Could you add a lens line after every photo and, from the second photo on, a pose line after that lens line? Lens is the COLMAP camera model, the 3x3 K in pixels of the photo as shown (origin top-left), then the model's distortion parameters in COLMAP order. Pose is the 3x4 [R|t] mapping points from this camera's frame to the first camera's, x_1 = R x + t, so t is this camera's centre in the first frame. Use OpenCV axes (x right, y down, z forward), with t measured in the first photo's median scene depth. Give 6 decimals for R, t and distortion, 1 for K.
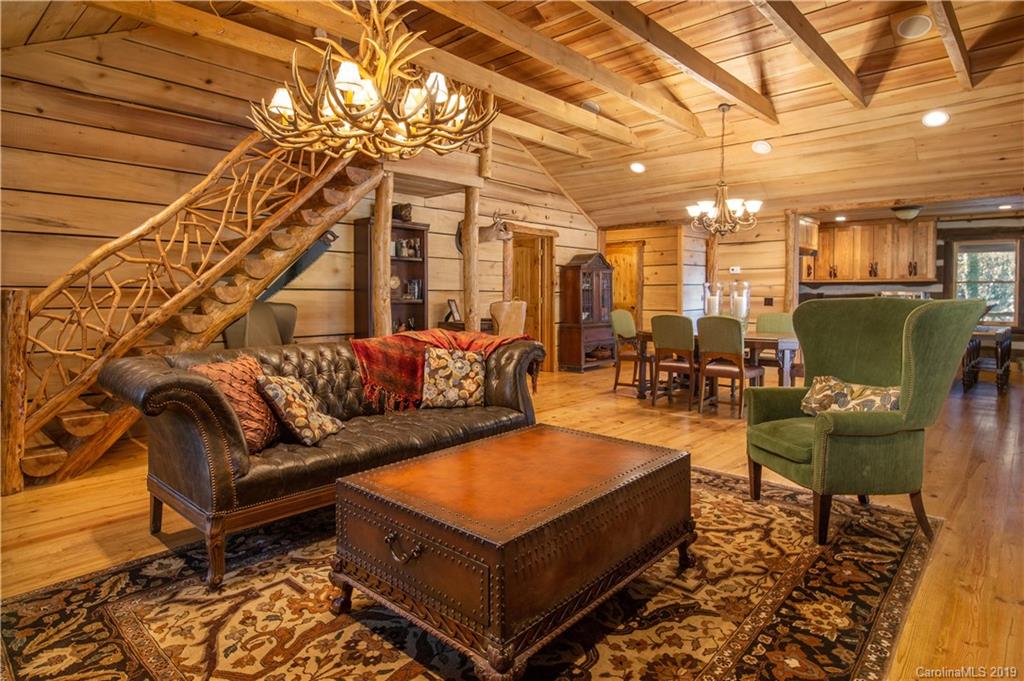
lens RADIAL K [[587.8, 0, 485.1], [0, 587.8, 296.7], [0, 0, 1]] dist [-0.001538, -0.021365]
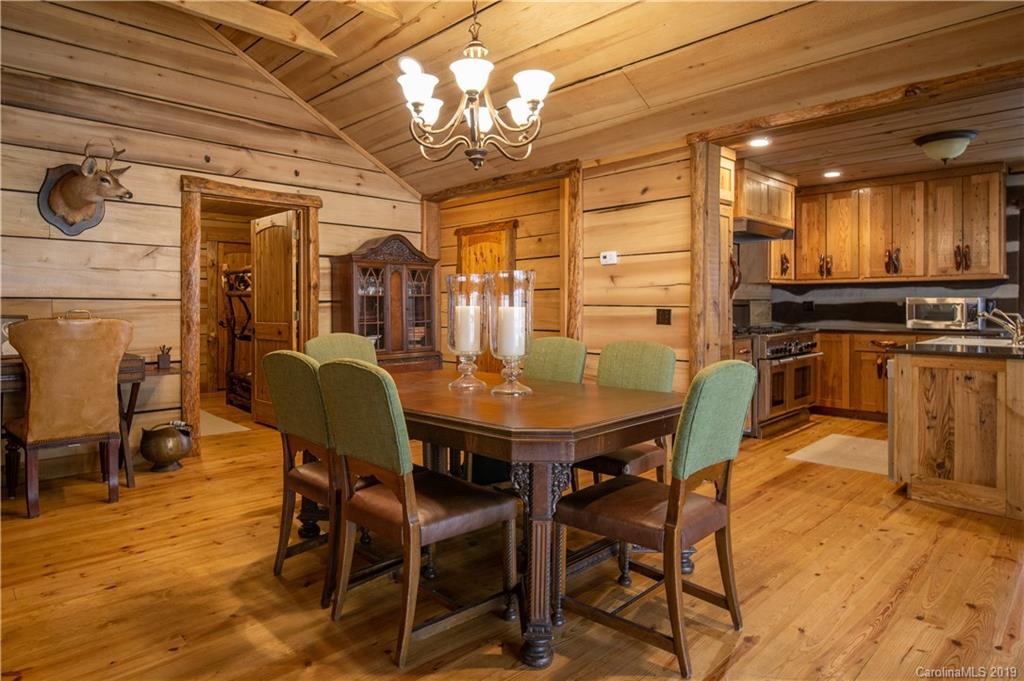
lens RADIAL K [[608.9, 0, 471.5], [0, 608.9, 309.3], [0, 0, 1]] dist [-0.014031, 0.001225]
pose [[0.997772, -0.005888, -0.066451, 0.293844], [0.005657, 0.999977, -0.003662, 0.002684], [0.066471, 0.003277, 0.997783, 0.380403]]
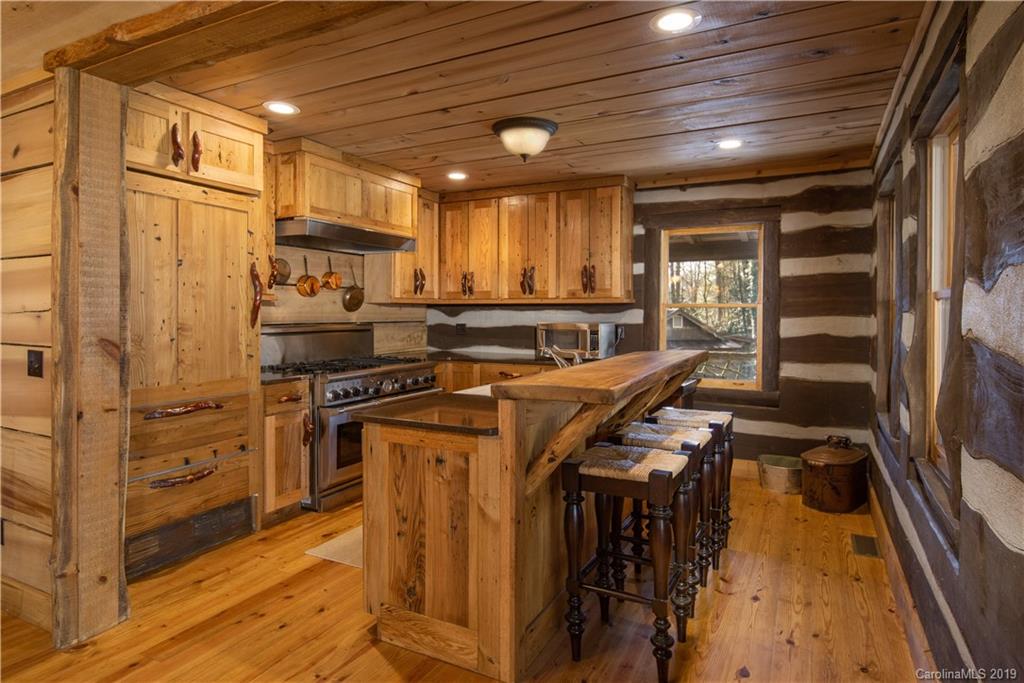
lens RADIAL K [[562.8, 0, 513.6], [0, 562.8, 319.0], [0, 0, 1]] dist [-0.003841, -0.000106]
pose [[0.964072, 0.001001, 0.265639, 0.544888], [-0.001356, 0.999998, 0.001151, -0.012899], [-0.265638, -0.001469, 0.964072, 0.544497]]
